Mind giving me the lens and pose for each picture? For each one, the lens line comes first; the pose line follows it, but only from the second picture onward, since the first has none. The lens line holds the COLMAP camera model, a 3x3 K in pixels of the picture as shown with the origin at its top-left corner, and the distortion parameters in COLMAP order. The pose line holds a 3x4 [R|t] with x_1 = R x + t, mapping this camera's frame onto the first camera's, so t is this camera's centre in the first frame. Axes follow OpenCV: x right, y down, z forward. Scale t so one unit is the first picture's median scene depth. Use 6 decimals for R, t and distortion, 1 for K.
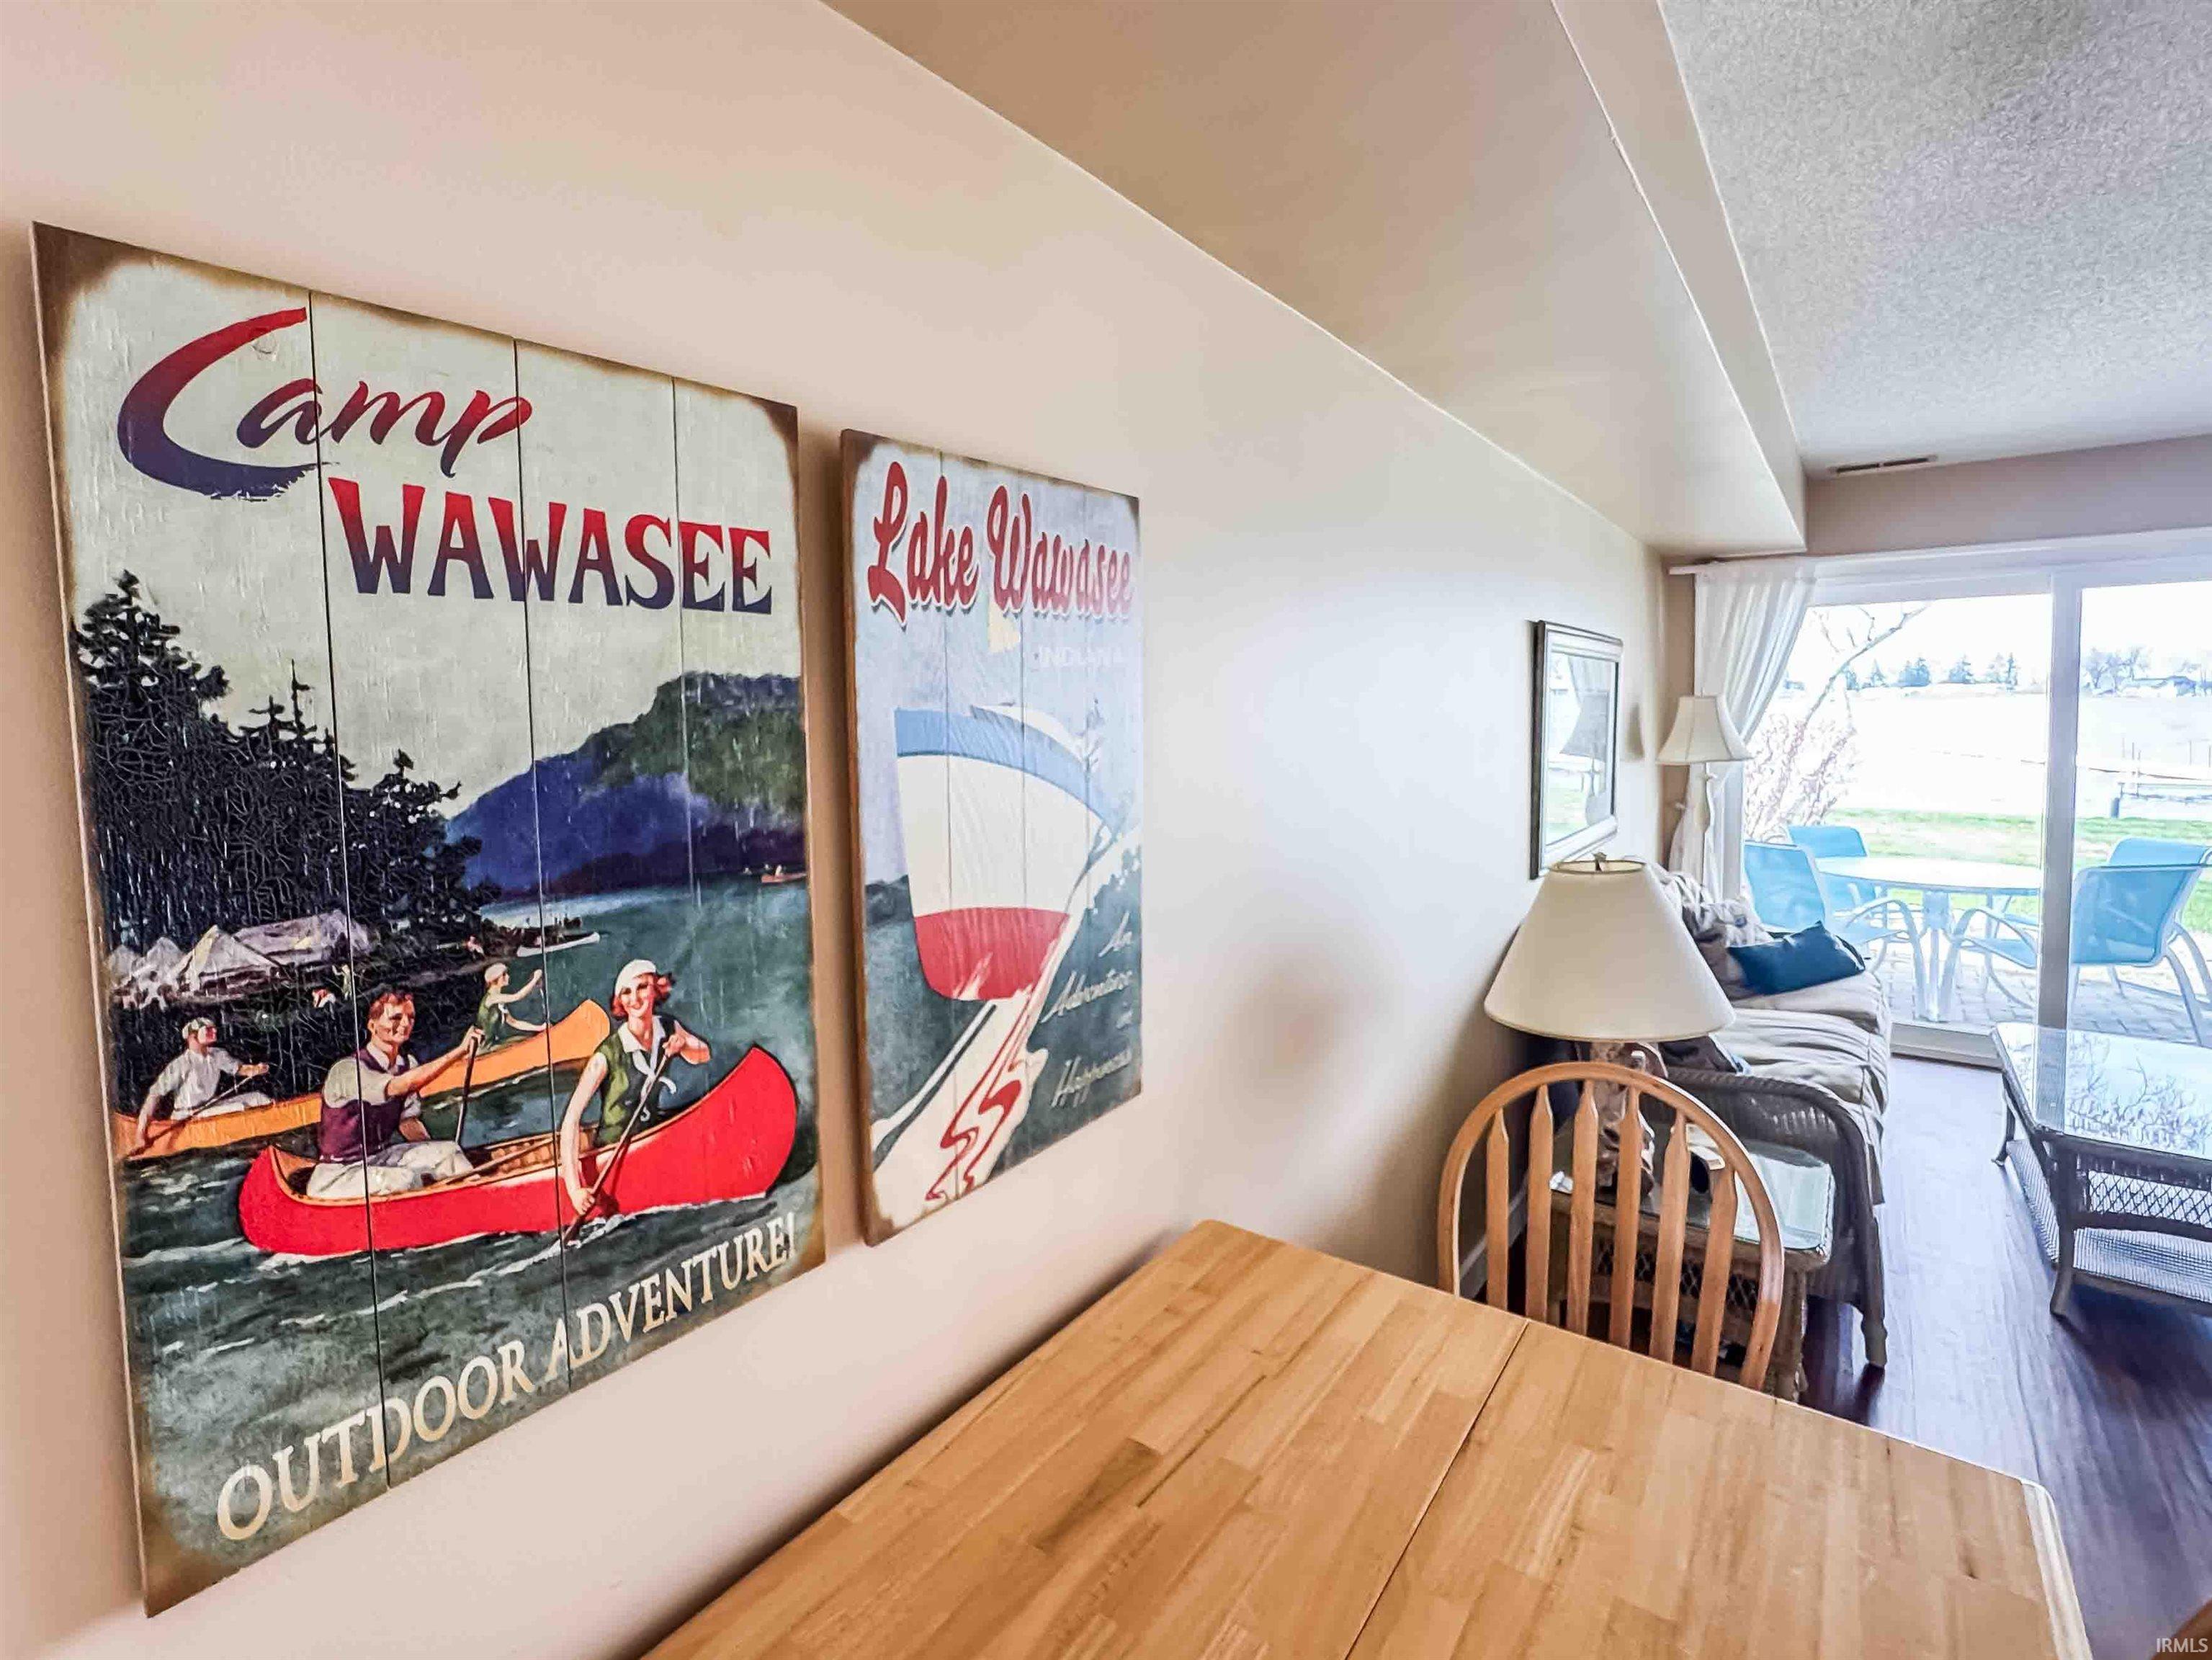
lens RADIAL K [[943.5, 0, 1196.9], [0, 943.5, 755.8], [0, 0, 1]] dist [-0.039196, 0.017702]
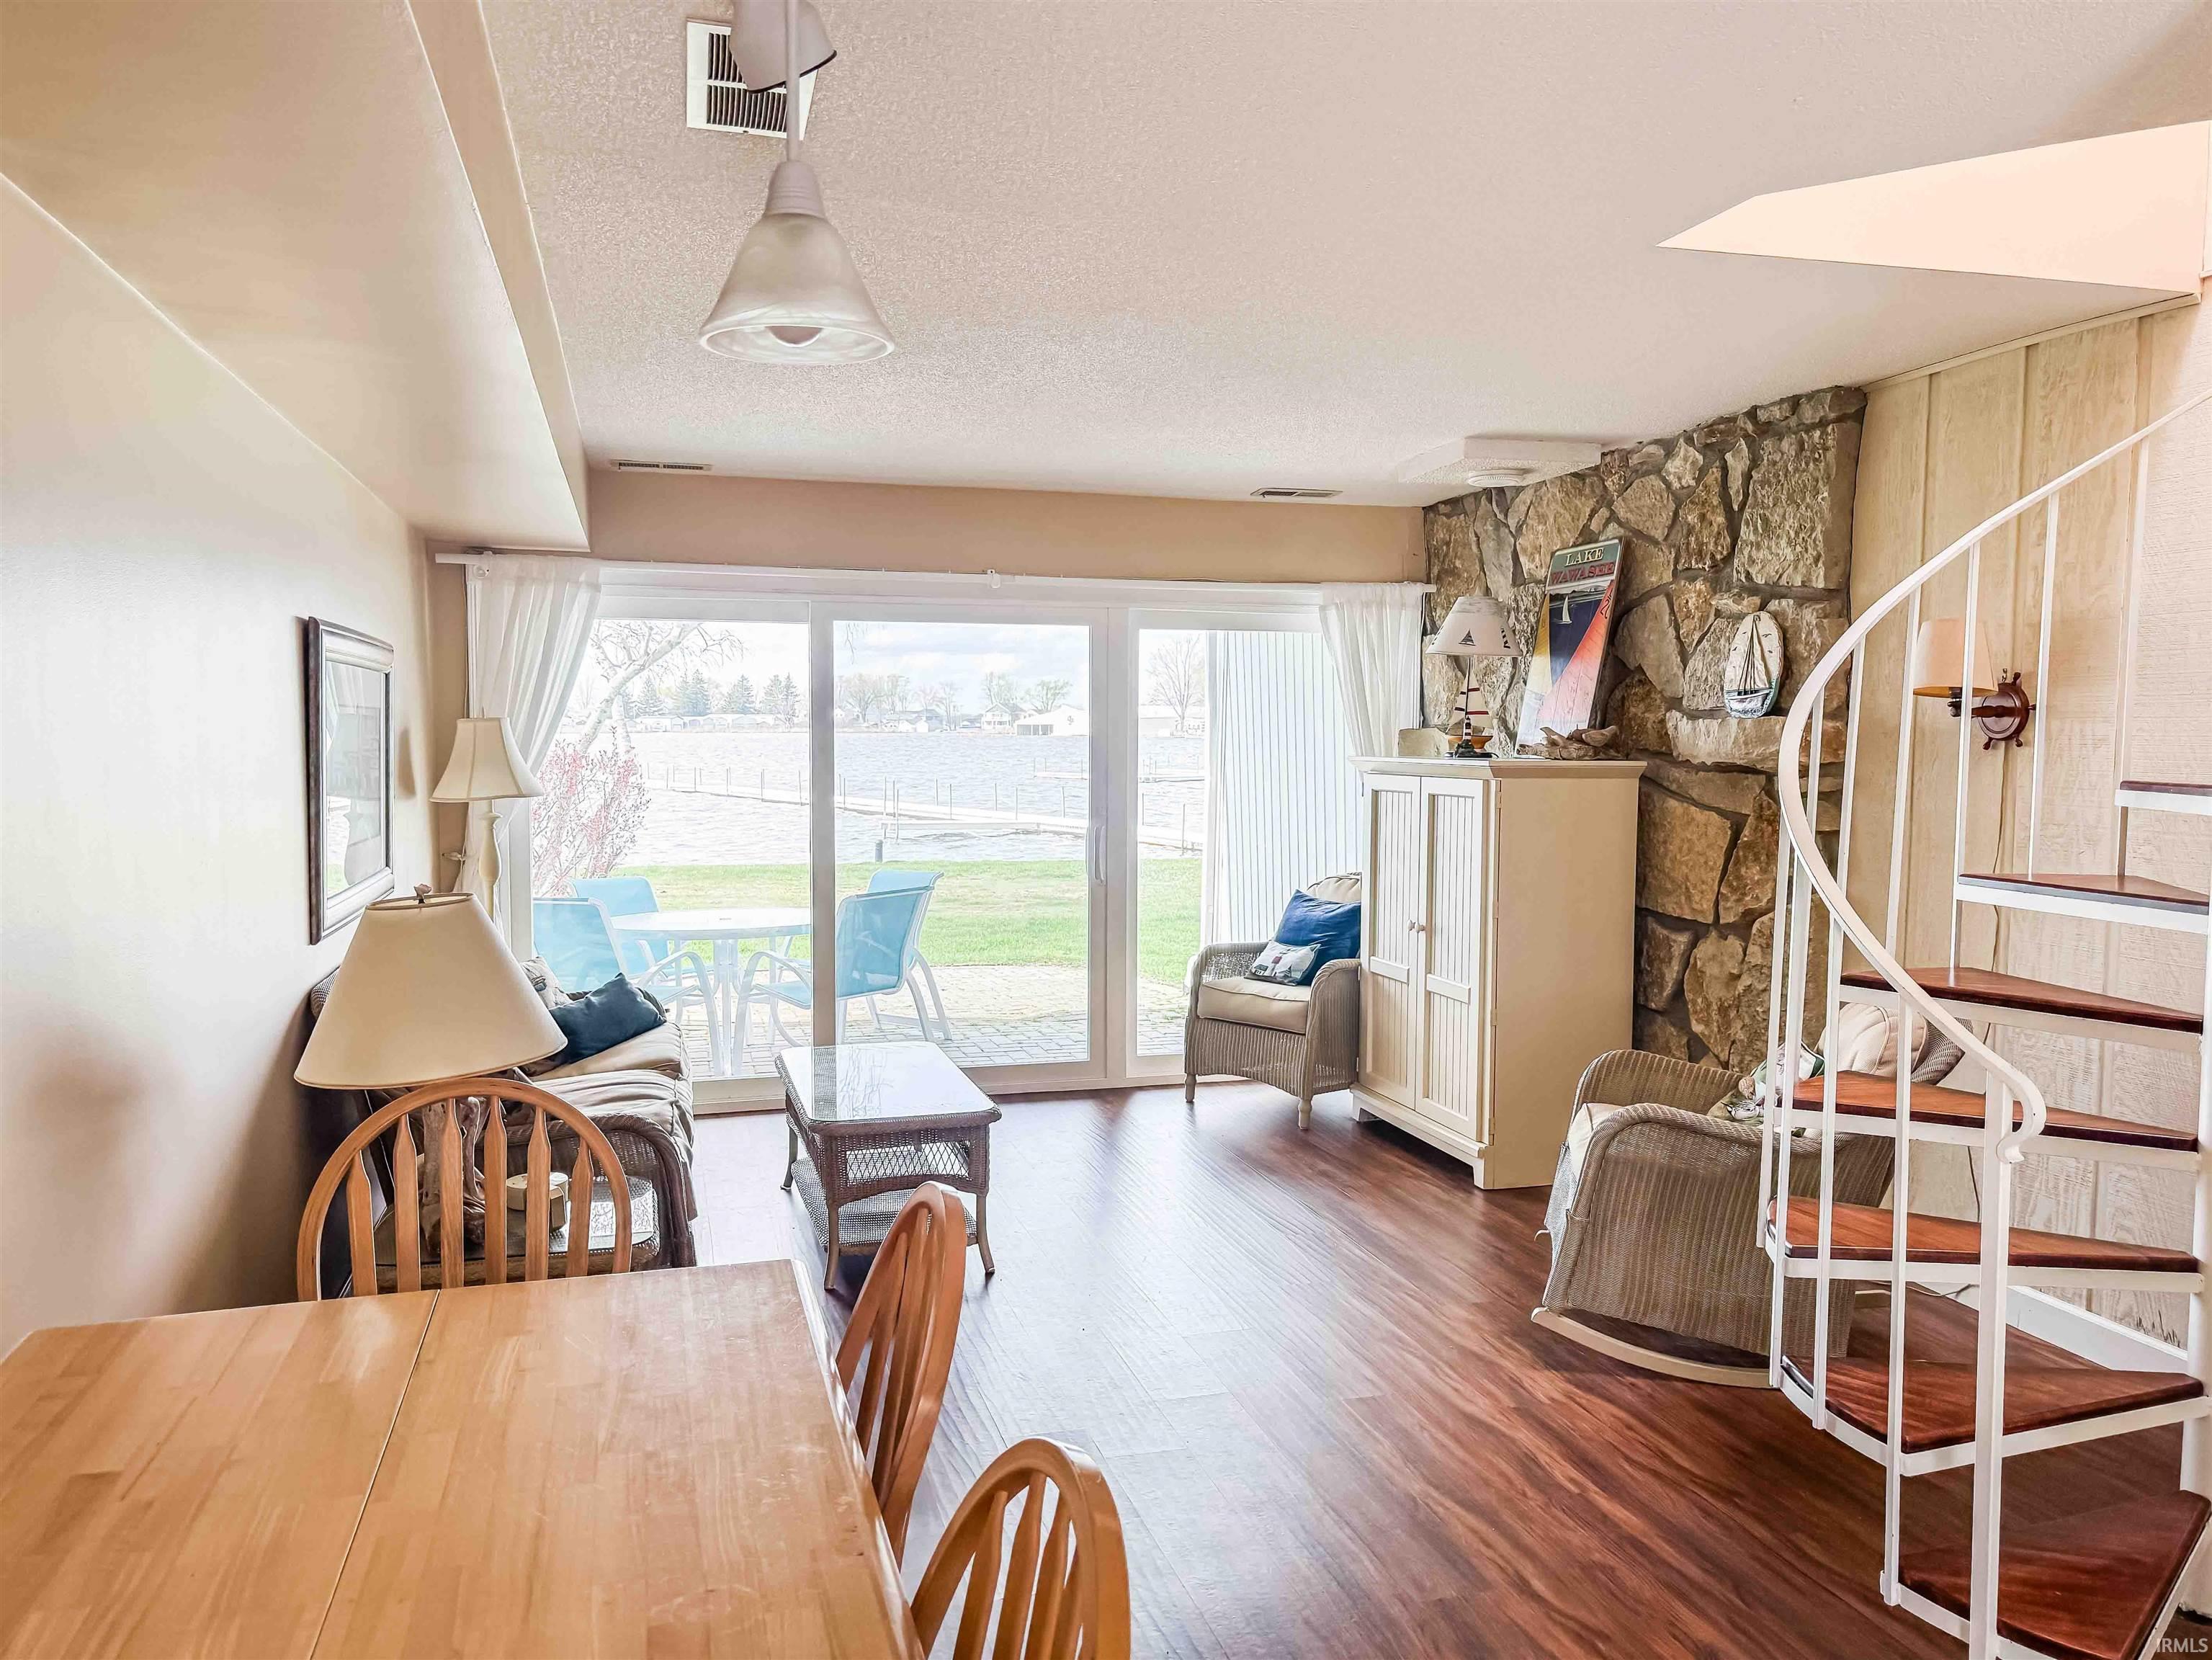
lens RADIAL K [[1632.7, 0, 1097.5], [0, 1632.7, 832.1], [0, 0, 1]] dist [0.002480, 0.001923]
pose [[0.618551, -0.031365, 0.785118, -0.273986], [0.028542, 0.999440, 0.017441, 0.028219], [-0.785226, 0.011620, 0.619100, -0.332708]]
